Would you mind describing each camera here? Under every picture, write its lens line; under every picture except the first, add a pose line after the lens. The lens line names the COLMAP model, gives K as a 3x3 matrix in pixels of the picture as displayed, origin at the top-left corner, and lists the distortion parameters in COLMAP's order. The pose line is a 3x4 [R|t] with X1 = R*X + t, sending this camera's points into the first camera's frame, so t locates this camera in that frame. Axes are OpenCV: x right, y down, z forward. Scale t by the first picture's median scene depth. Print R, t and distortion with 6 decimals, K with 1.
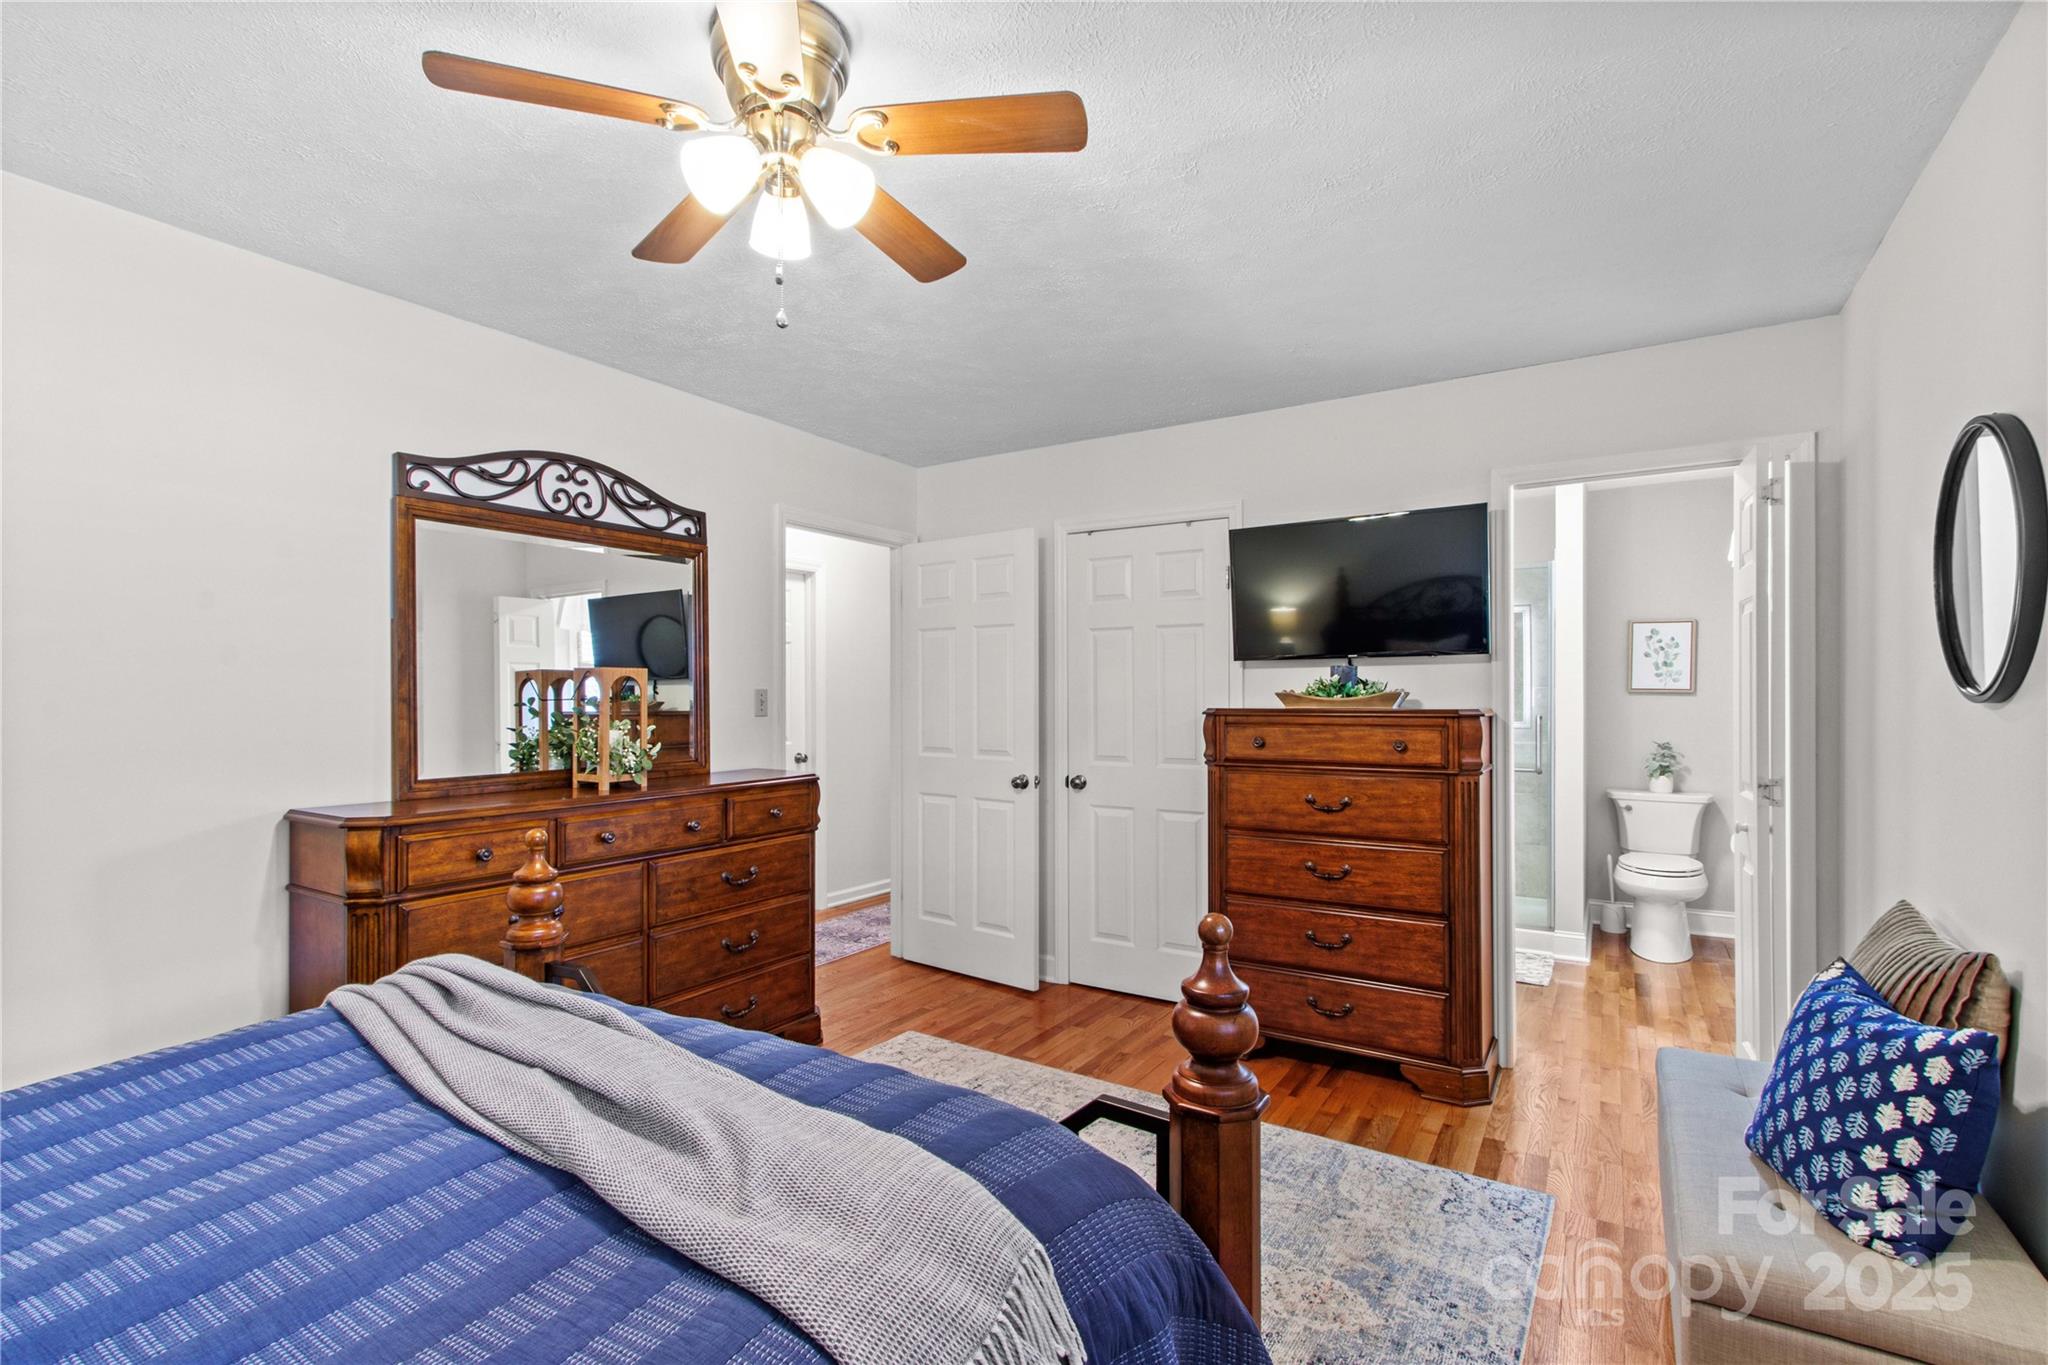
lens RADIAL K [[944.9, 0, 1025.4], [0, 944.9, 690.3], [0, 0, 1]] dist [0.010863, -0.006383]
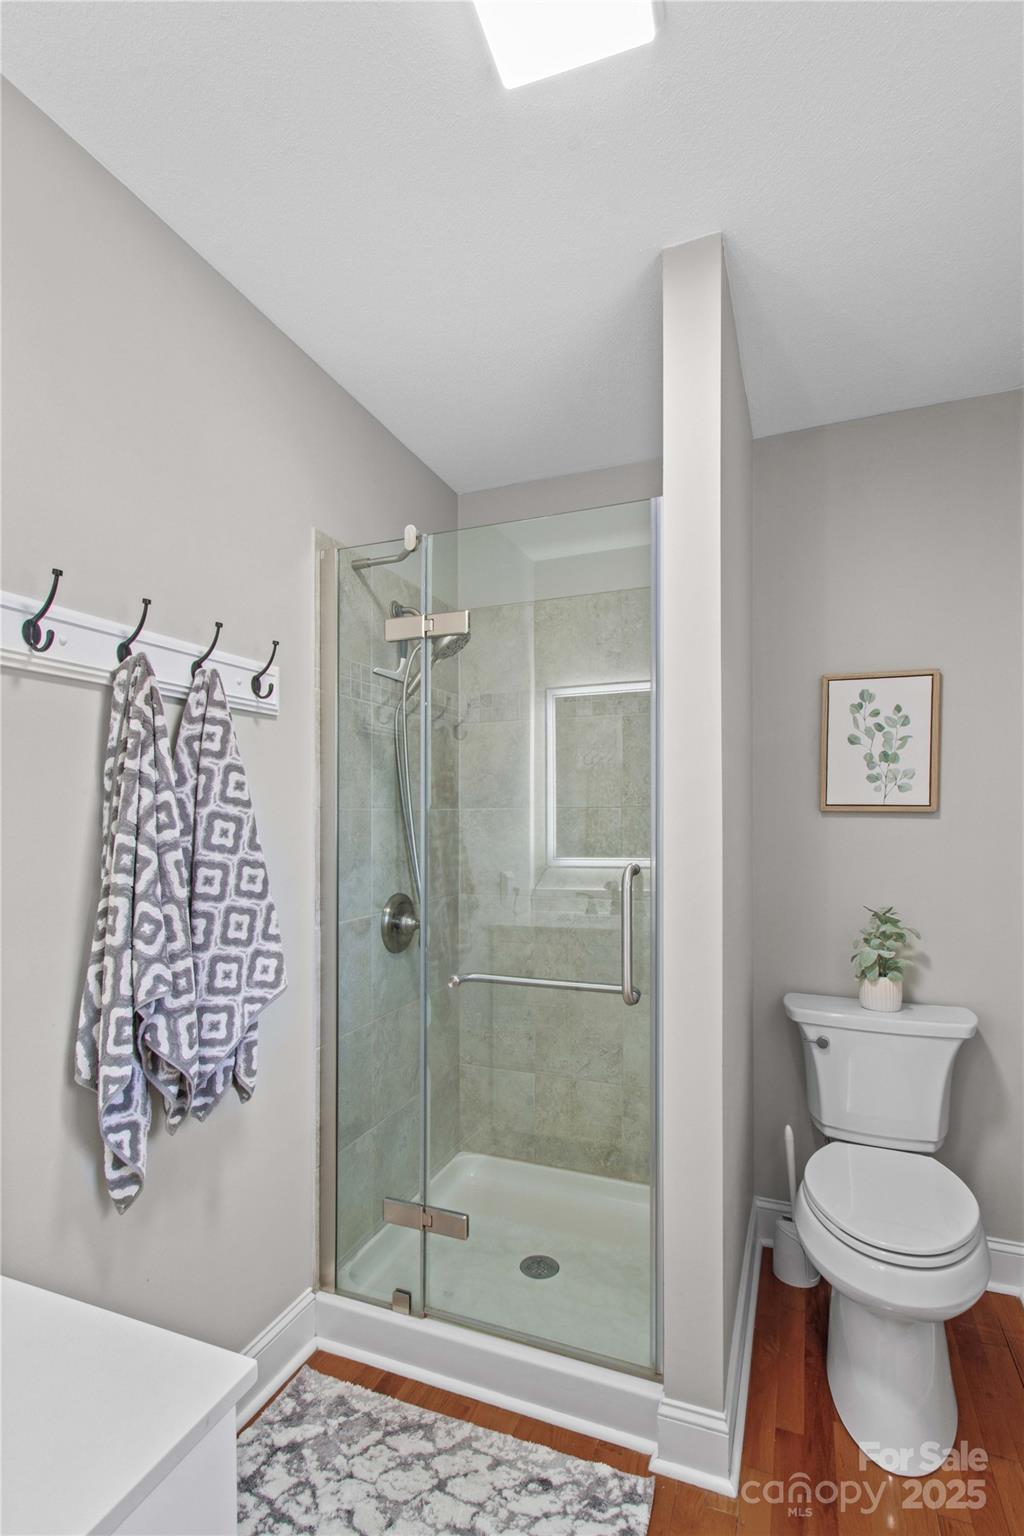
lens RADIAL K [[708.7, 0, 543.9], [0, 708.7, 816.8], [0, 0, 1]] dist [0.010863, -0.006383]
pose [[0.982082, -0.005650, 0.188370, 0.419298], [0.005073, 0.999981, 0.003547, 0.002686], [-0.188386, -0.002528, 0.982092, 0.655590]]
